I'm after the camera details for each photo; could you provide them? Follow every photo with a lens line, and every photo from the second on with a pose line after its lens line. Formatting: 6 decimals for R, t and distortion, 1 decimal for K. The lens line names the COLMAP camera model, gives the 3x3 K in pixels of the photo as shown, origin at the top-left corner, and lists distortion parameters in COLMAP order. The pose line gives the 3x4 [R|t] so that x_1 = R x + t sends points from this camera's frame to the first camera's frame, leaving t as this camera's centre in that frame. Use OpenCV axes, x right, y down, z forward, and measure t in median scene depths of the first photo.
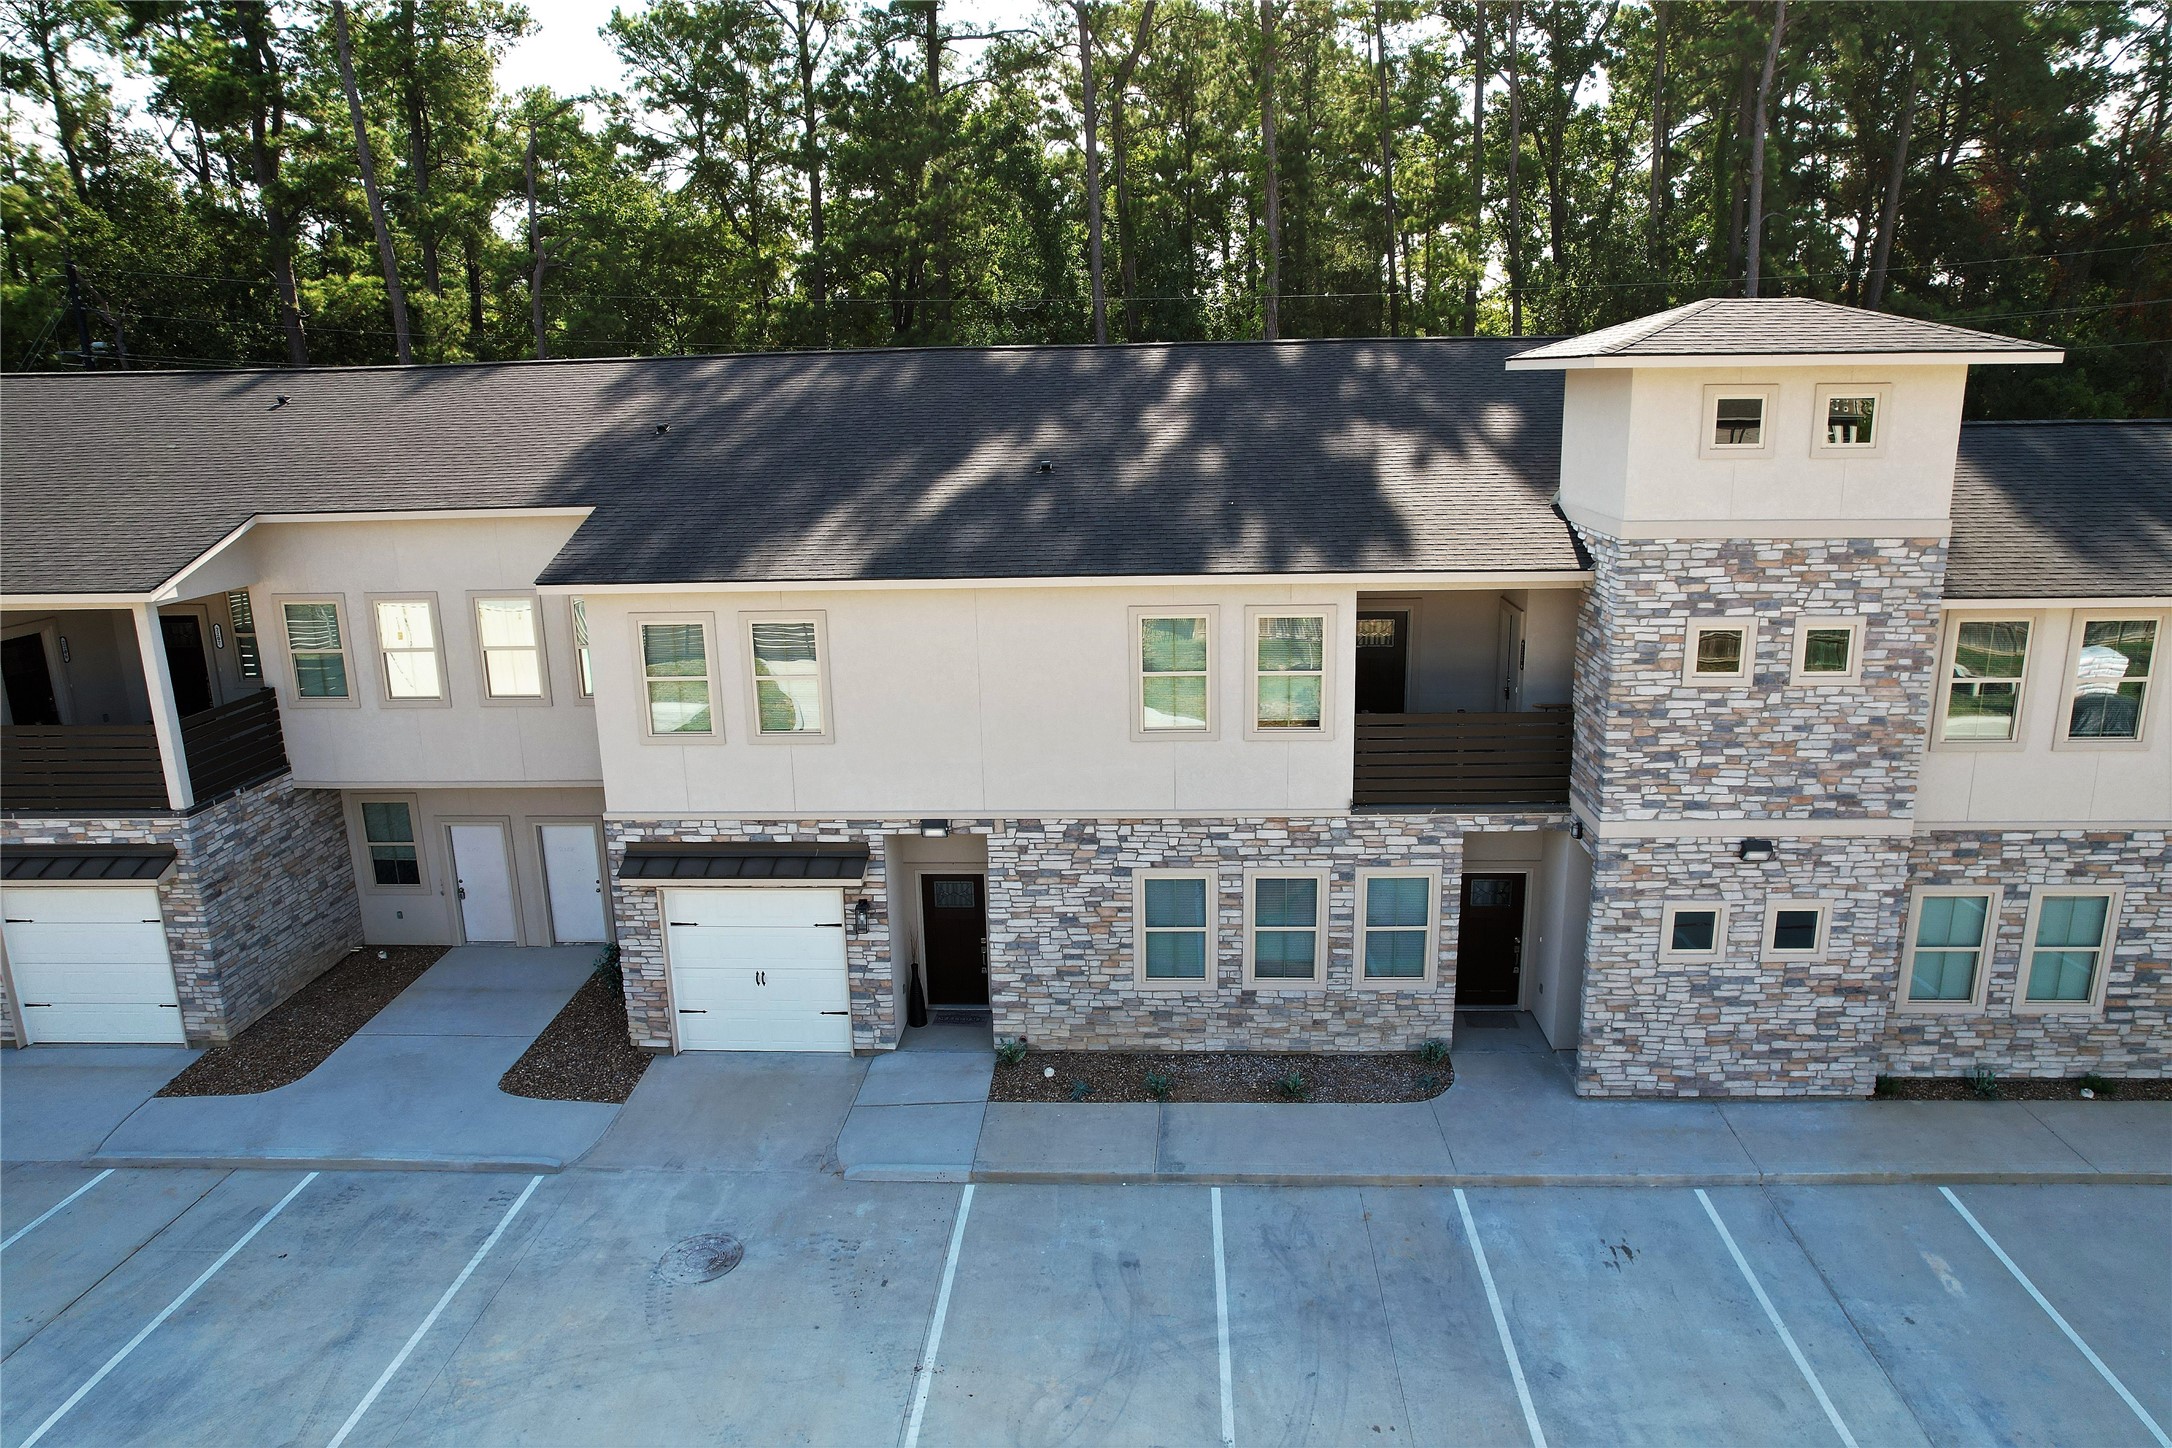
lens RADIAL K [[1457.2, 0, 1100.0], [0, 1457.2, 721.6], [0, 0, 1]] dist [-0.097944, 0.108971]
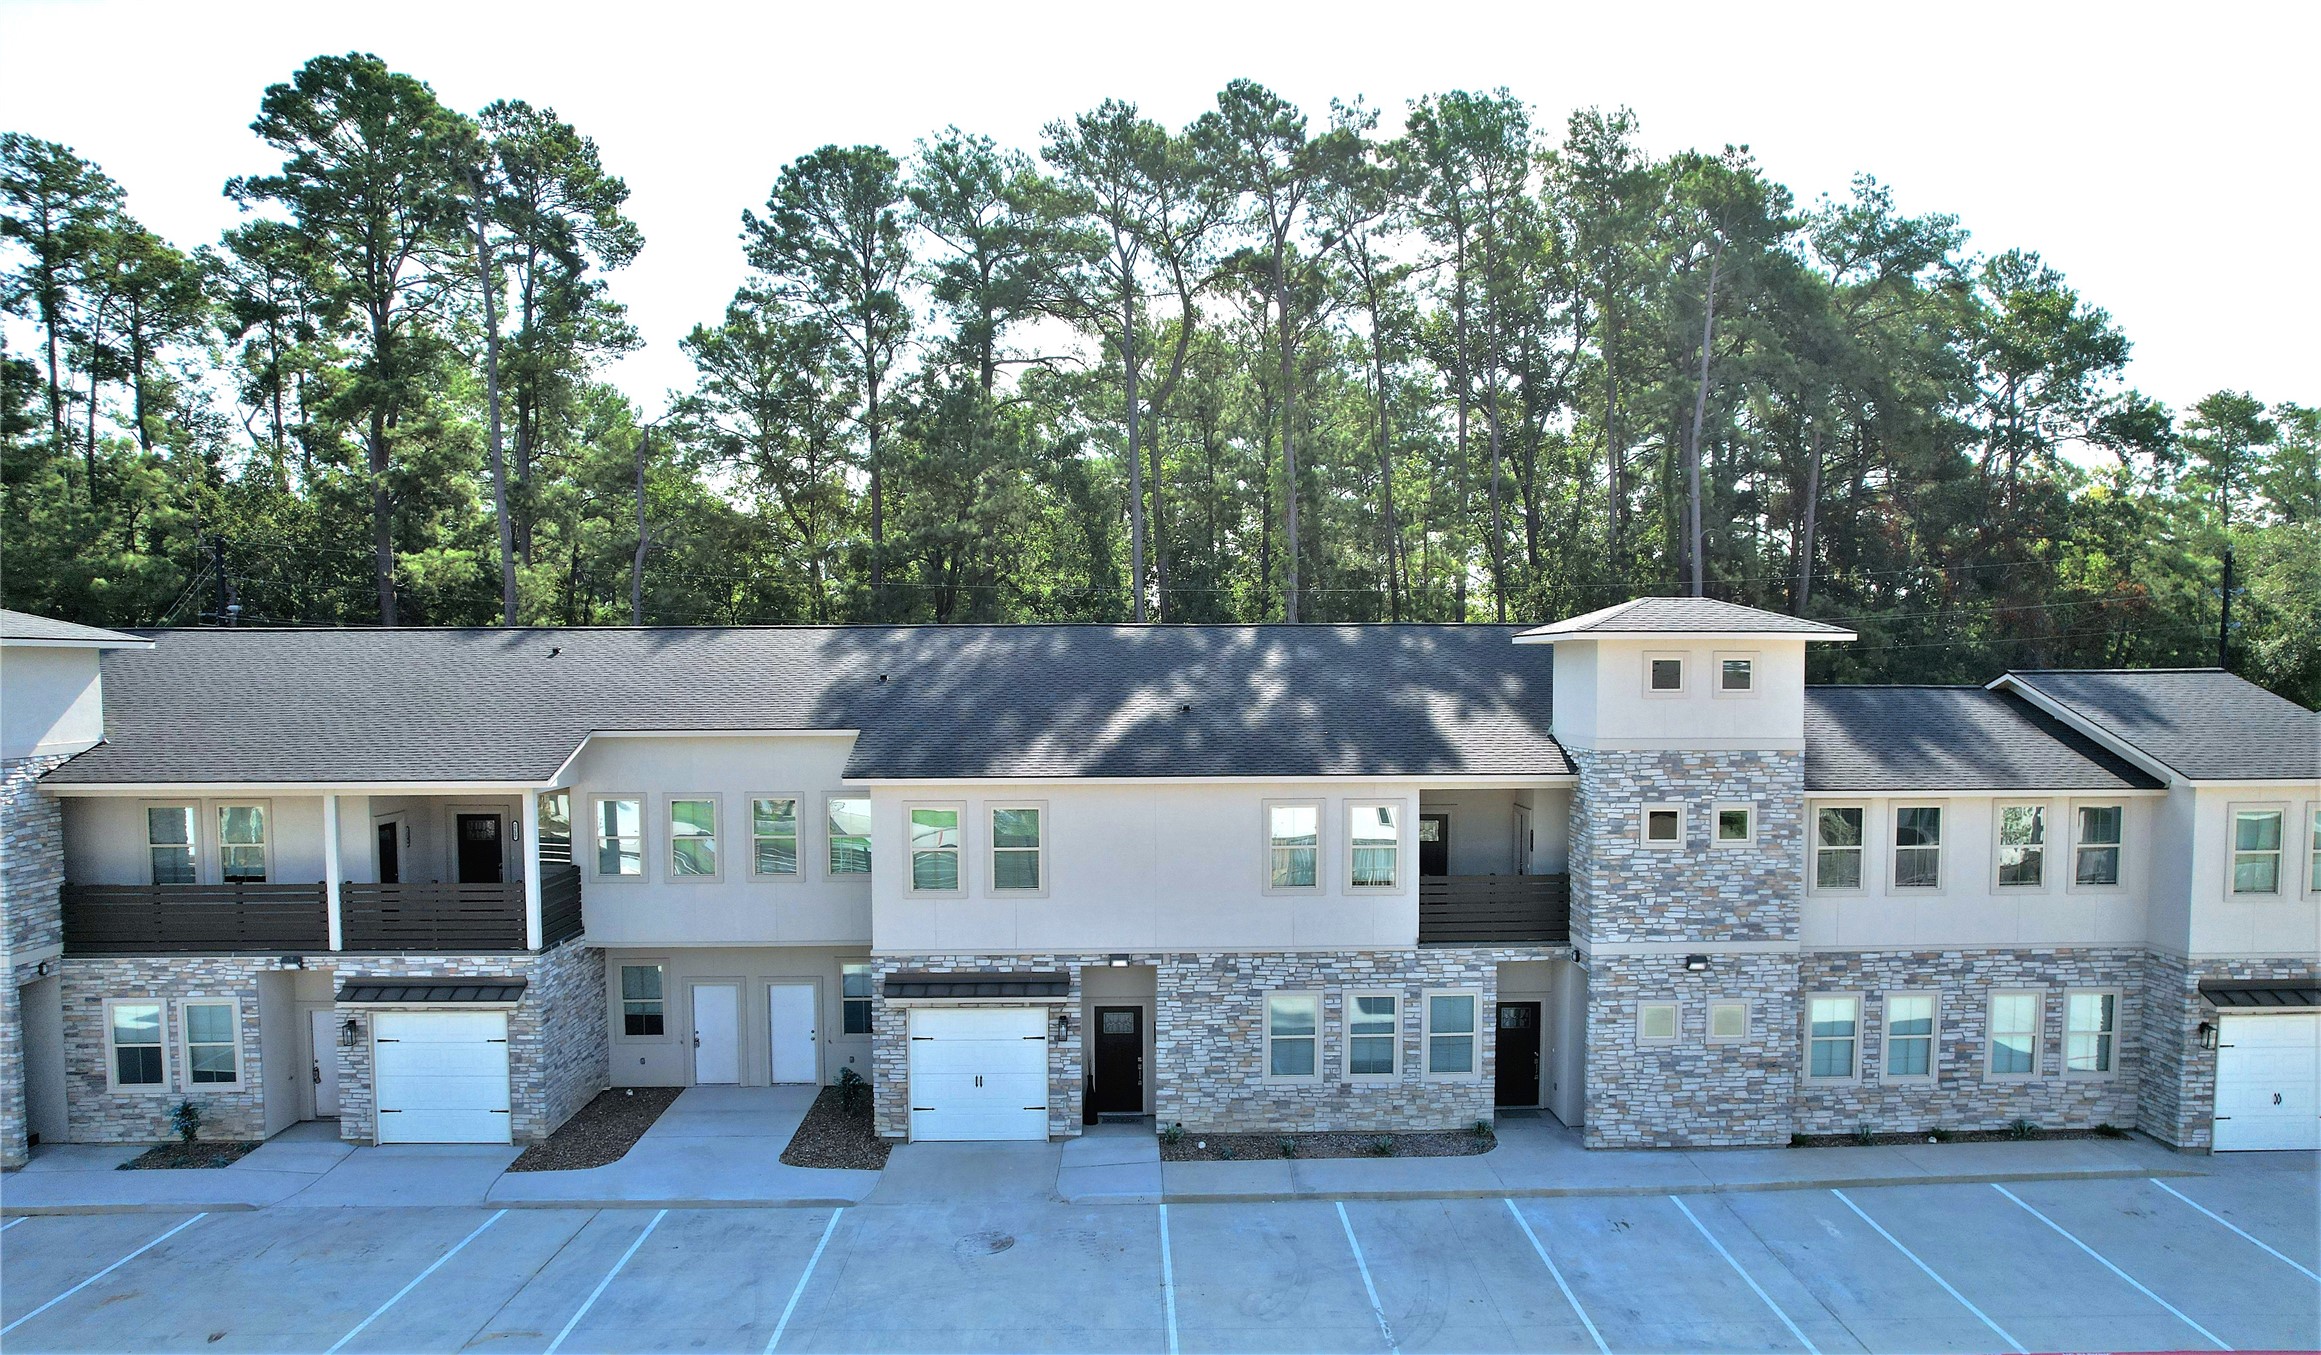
lens RADIAL K [[1593.4, 0, 1195.9], [0, 1593.4, 727.6], [0, 0, 1]] dist [-0.073533, 0.052508]
pose [[0.995578, 0.013763, 0.092923, -0.183292], [0.004823, 0.980416, -0.196880, 0.152546], [-0.093813, 0.196458, 0.976014, -0.513935]]
